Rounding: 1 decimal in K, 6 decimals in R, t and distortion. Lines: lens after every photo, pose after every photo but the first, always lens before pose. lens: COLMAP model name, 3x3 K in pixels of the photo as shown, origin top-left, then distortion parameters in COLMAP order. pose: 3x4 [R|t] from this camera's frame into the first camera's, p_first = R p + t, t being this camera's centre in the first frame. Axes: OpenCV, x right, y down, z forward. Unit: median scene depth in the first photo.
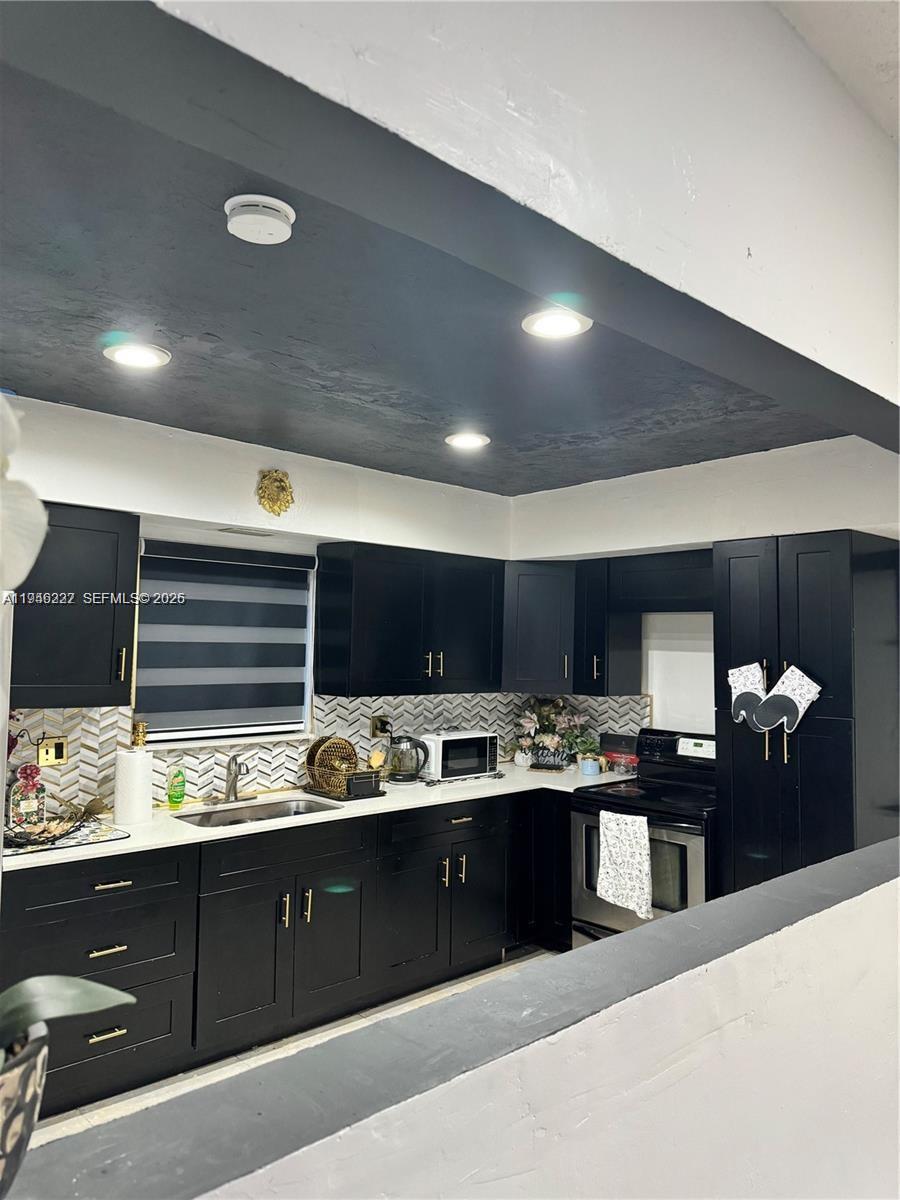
lens RADIAL K [[847.6, 0, 450.0], [0, 847.6, 600.0], [0, 0, 1]] dist [0.172219, -0.282449]
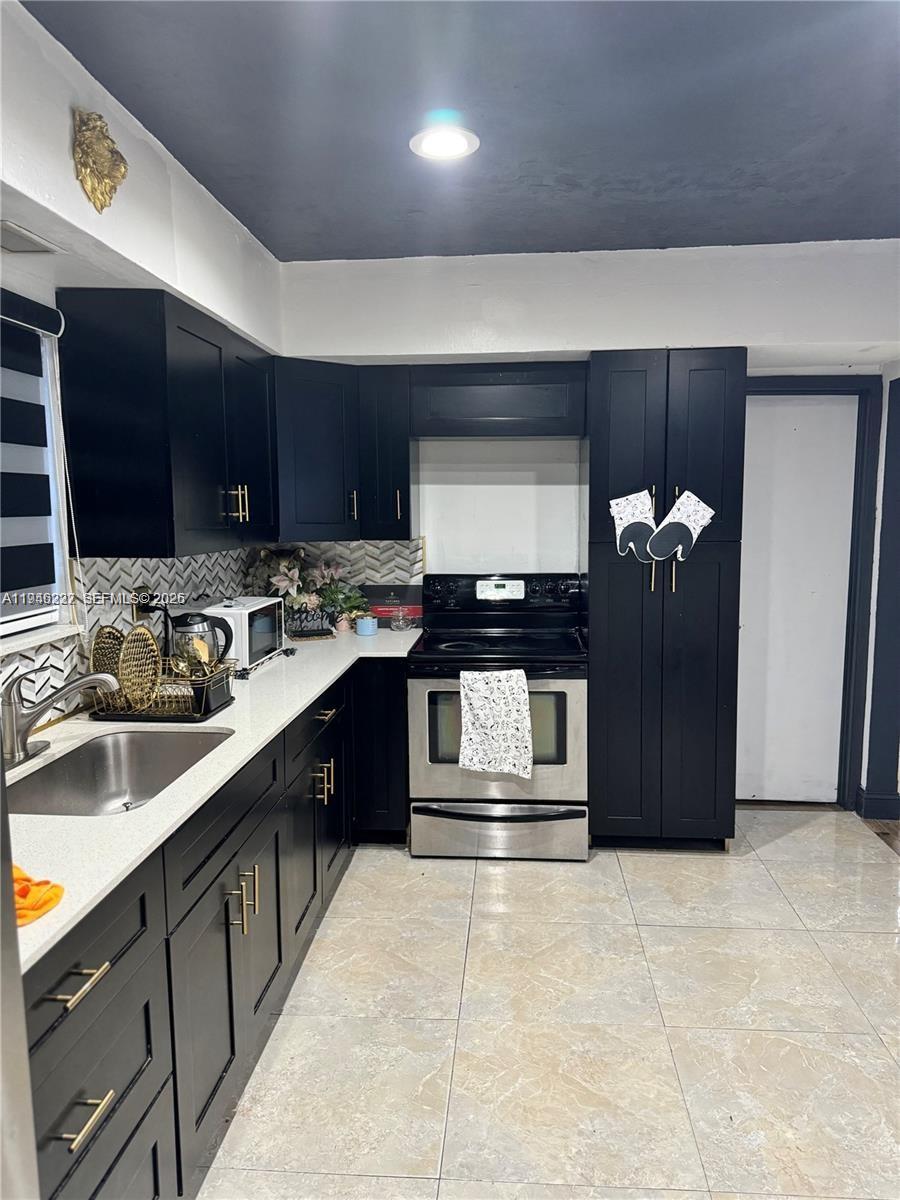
lens RADIAL K [[847.6, 0, 450.0], [0, 847.6, 600.0], [0, 0, 1]] dist [0.172219, -0.282449]
pose [[0.733117, -0.098234, 0.672971, -0.389134], [-0.020234, 0.985925, 0.165959, 0.036235], [-0.679801, -0.135284, 0.720811, 0.410753]]
